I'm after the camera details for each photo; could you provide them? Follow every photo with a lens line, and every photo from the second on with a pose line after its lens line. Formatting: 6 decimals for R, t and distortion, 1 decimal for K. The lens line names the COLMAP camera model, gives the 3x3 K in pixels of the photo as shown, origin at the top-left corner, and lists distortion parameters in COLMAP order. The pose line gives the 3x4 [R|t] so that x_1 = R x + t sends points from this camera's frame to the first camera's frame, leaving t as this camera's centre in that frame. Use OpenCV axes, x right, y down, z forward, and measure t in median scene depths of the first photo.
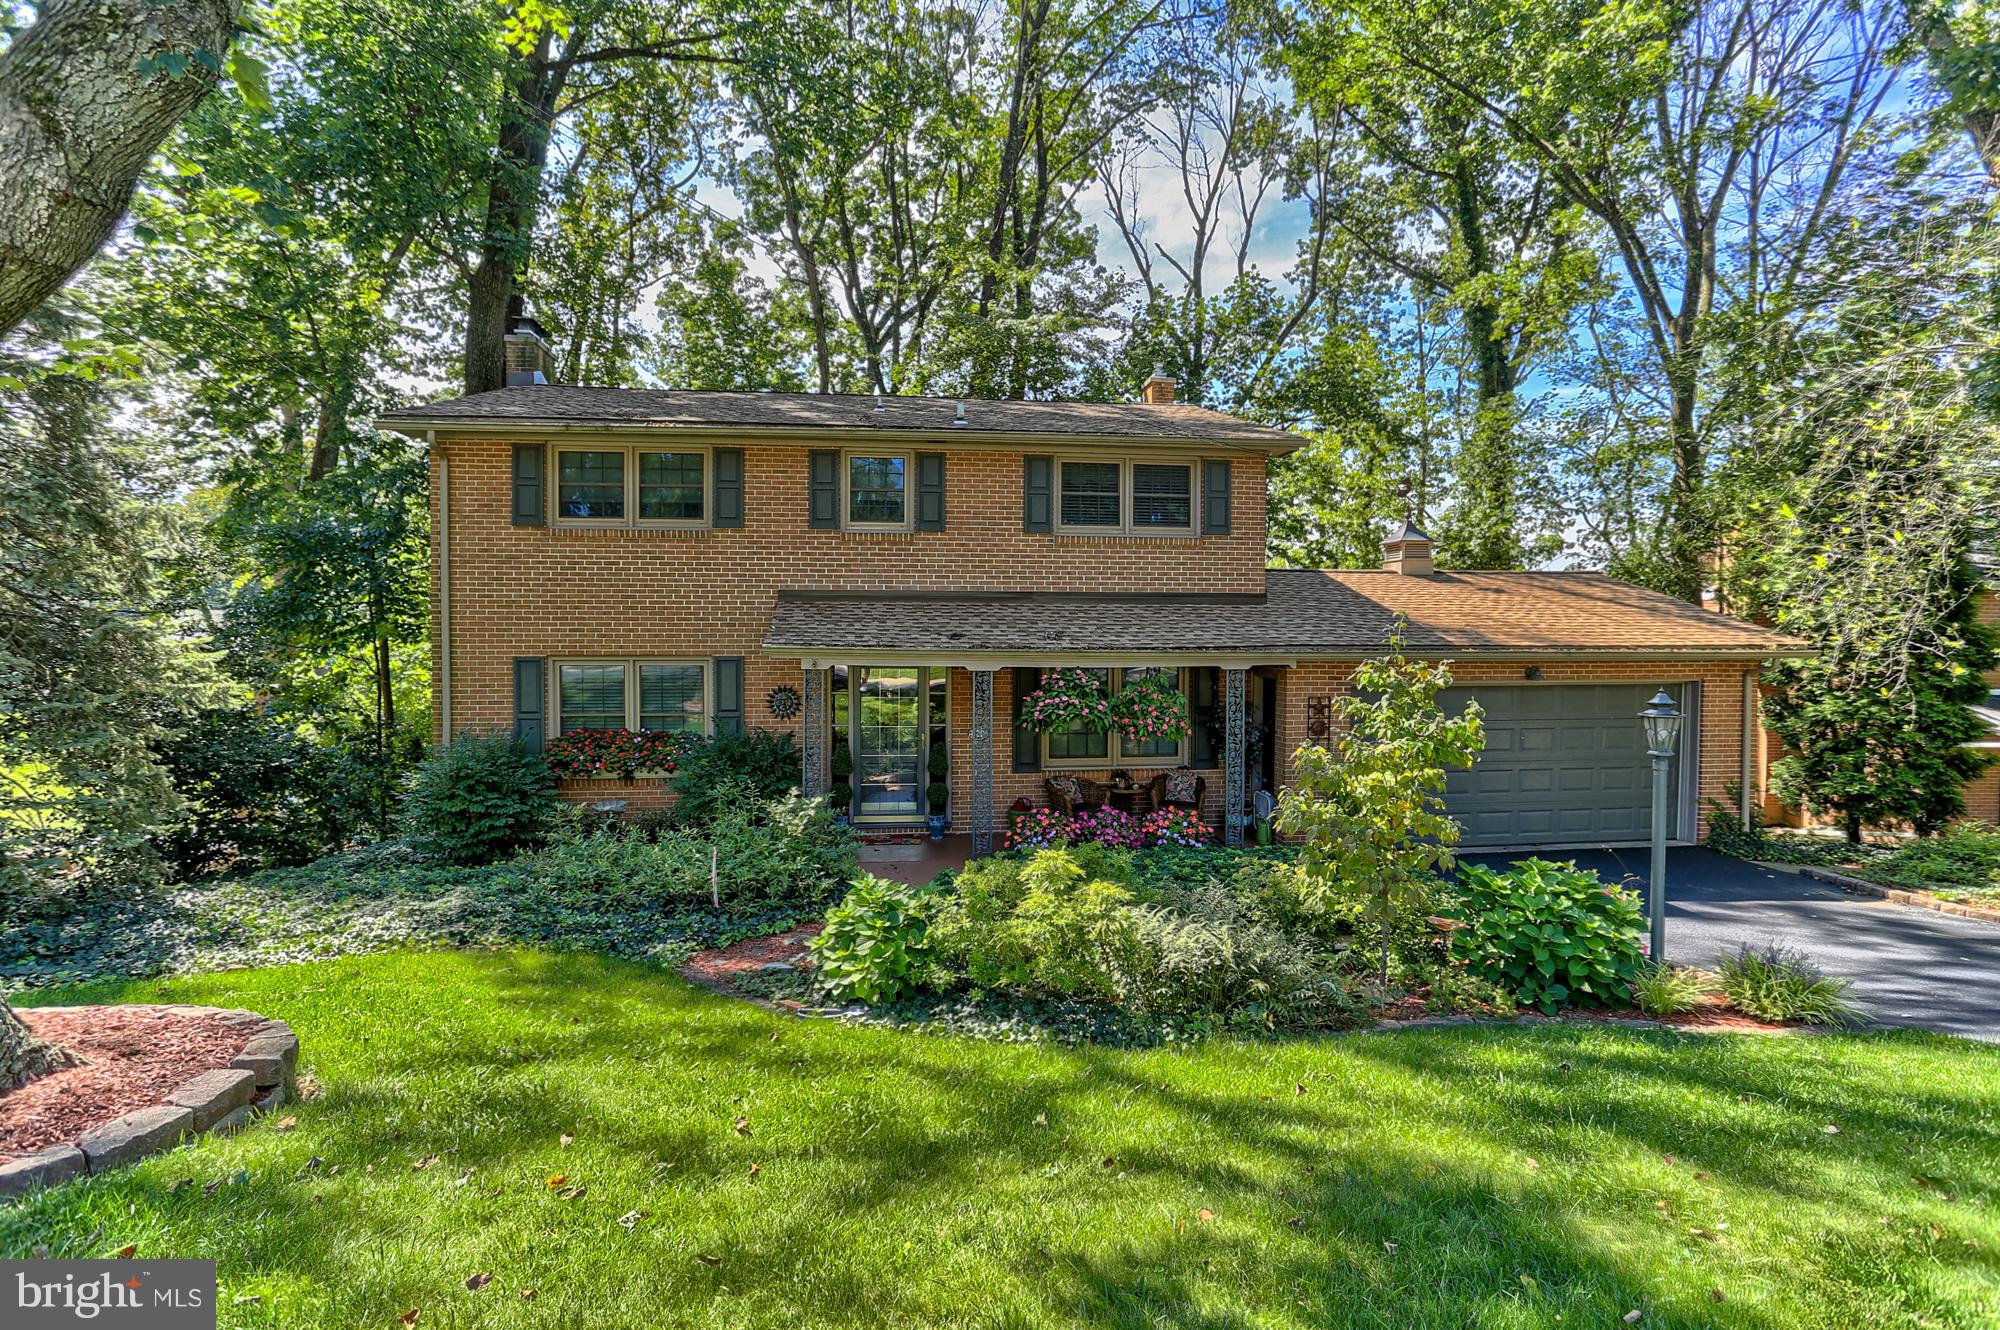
lens RADIAL K [[987.0, 0, 995.8], [0, 987.0, 628.9], [0, 0, 1]] dist [-0.052513, 0.034748]
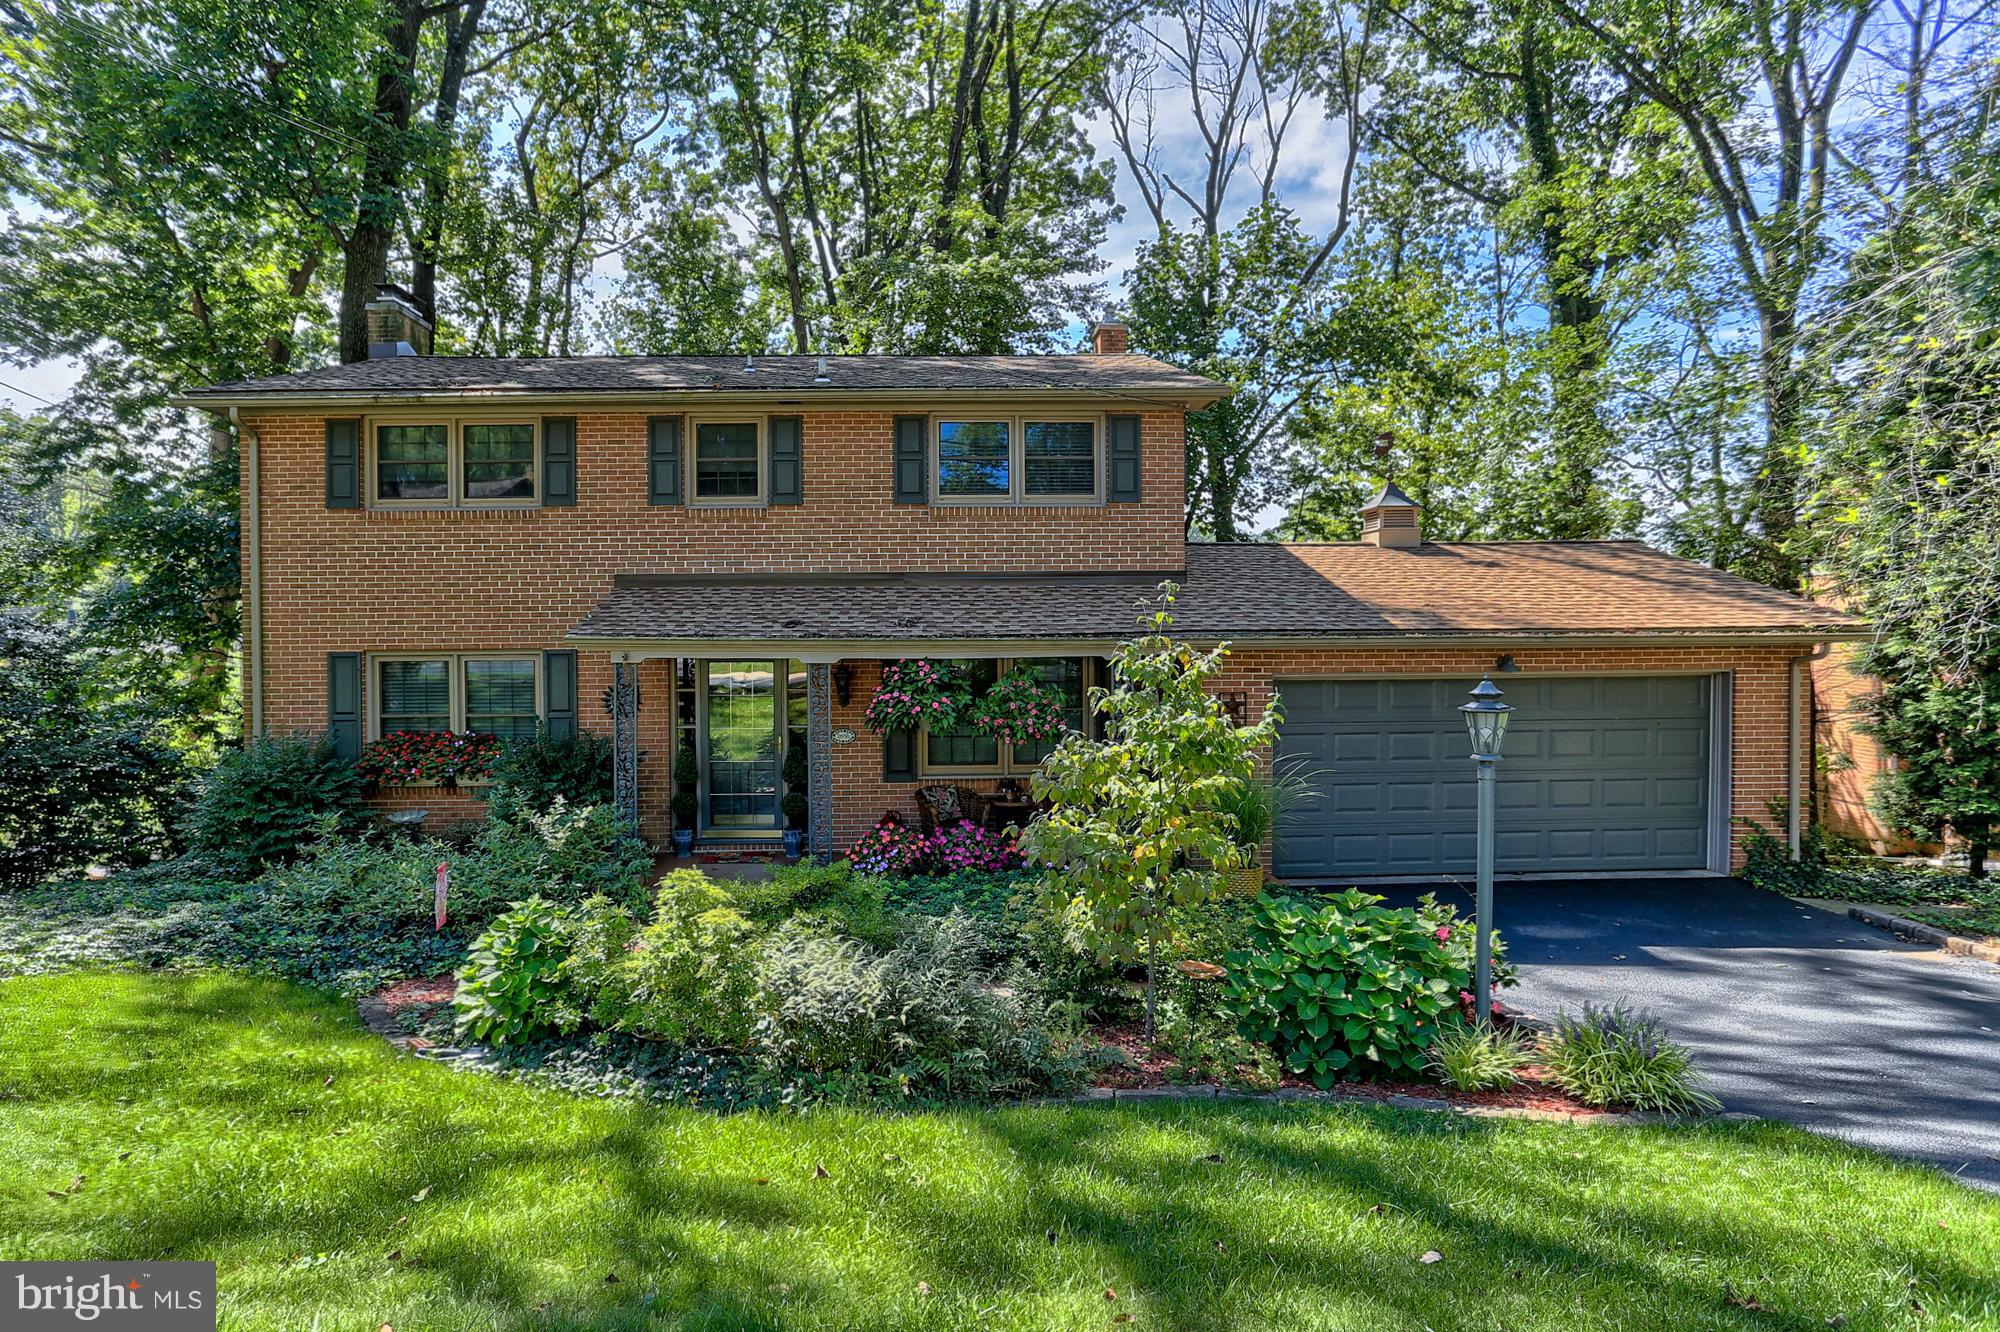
lens RADIAL K [[1110.6, 0, 925.7], [0, 1110.6, 616.4], [0, 0, 1]] dist [-0.056351, 0.041031]
pose [[0.995076, -0.010749, -0.098528, 0.152034], [0.010189, 0.999929, -0.006184, 0.006923], [0.098588, 0.005149, 0.995115, 0.034100]]
